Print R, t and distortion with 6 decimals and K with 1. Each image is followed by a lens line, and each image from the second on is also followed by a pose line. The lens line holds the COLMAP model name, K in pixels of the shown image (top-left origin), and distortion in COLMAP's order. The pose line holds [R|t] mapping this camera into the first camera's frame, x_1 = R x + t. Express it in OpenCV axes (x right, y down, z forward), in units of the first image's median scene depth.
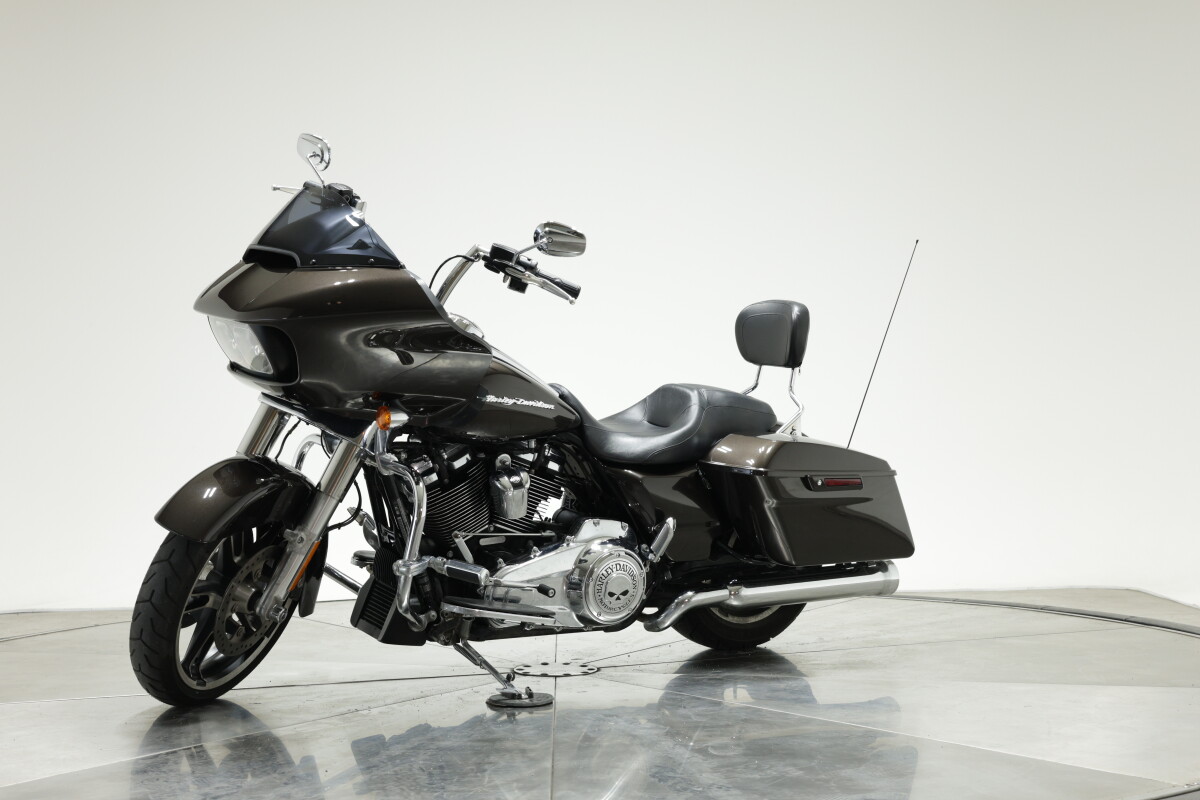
lens RADIAL K [[1702.0, 0, 600.0], [0, 1702.0, 400.0], [0, 0, 1]] dist [-0.030179, 0.009650]
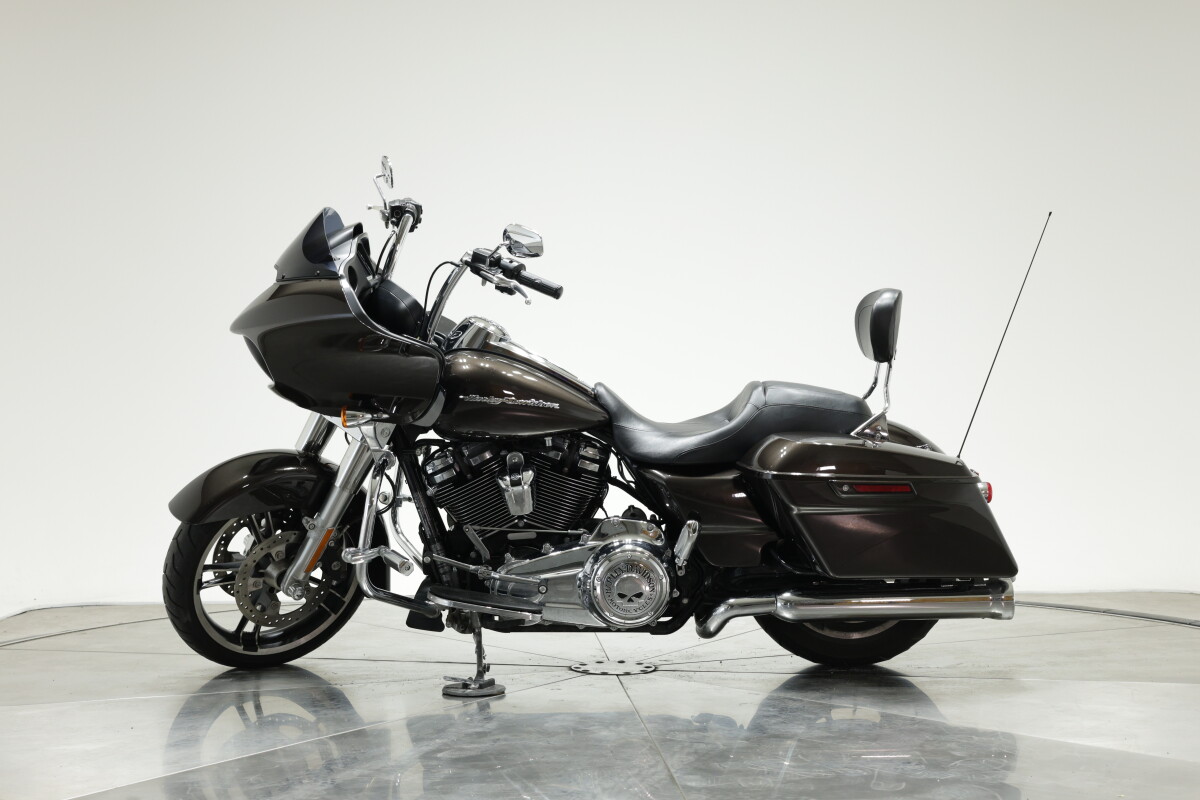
lens RADIAL K [[1701.1, 0, 600.0], [0, 1701.1, 400.0], [0, 0, 1]] dist [-0.151769, -0.025539]
pose [[0.818076, -0.004007, -0.575097, 0.565111], [0.006526, 0.999976, 0.002316, -0.001648], [0.575074, -0.005648, 0.818082, 0.188038]]
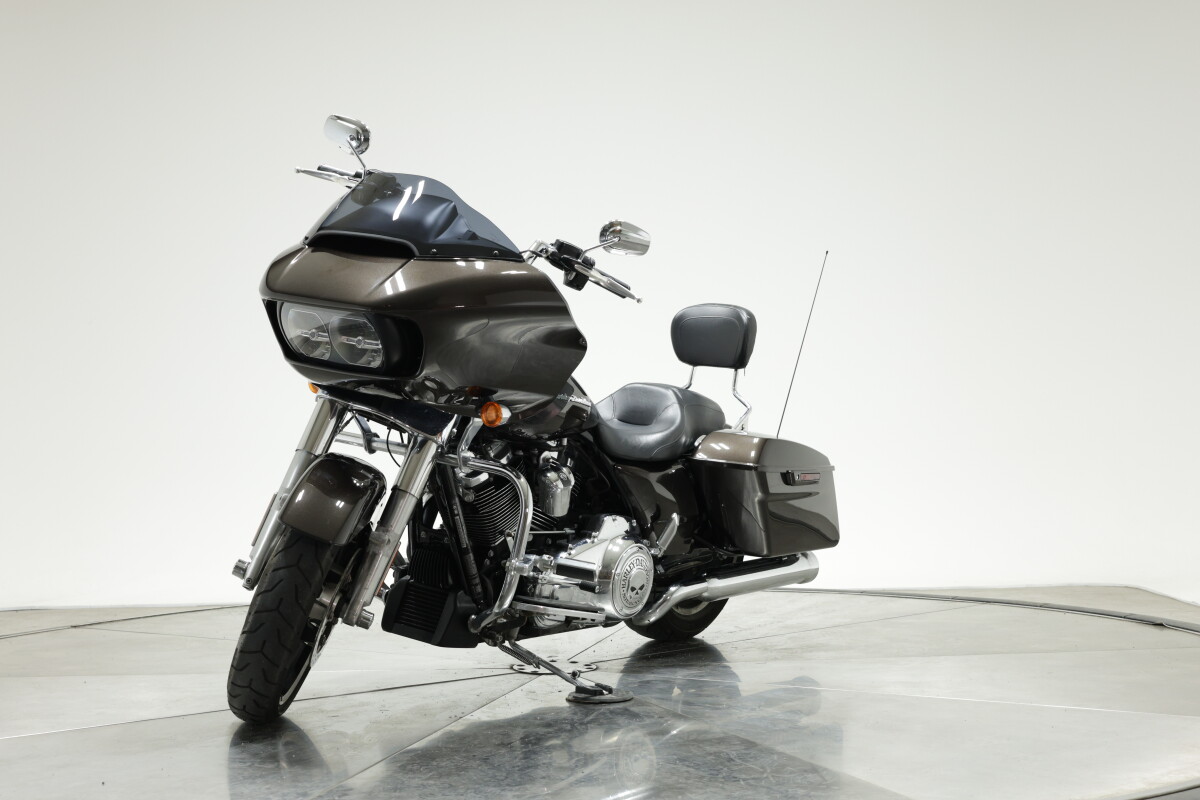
lens RADIAL K [[1702.0, 0, 600.0], [0, 1702.0, 400.0], [0, 0, 1]] dist [-0.030179, 0.009650]
pose [[0.932660, 0.006871, 0.360692, -0.379591], [-0.005838, 0.999975, -0.003952, 0.005458], [-0.360710, 0.001580, 0.932677, 0.060586]]
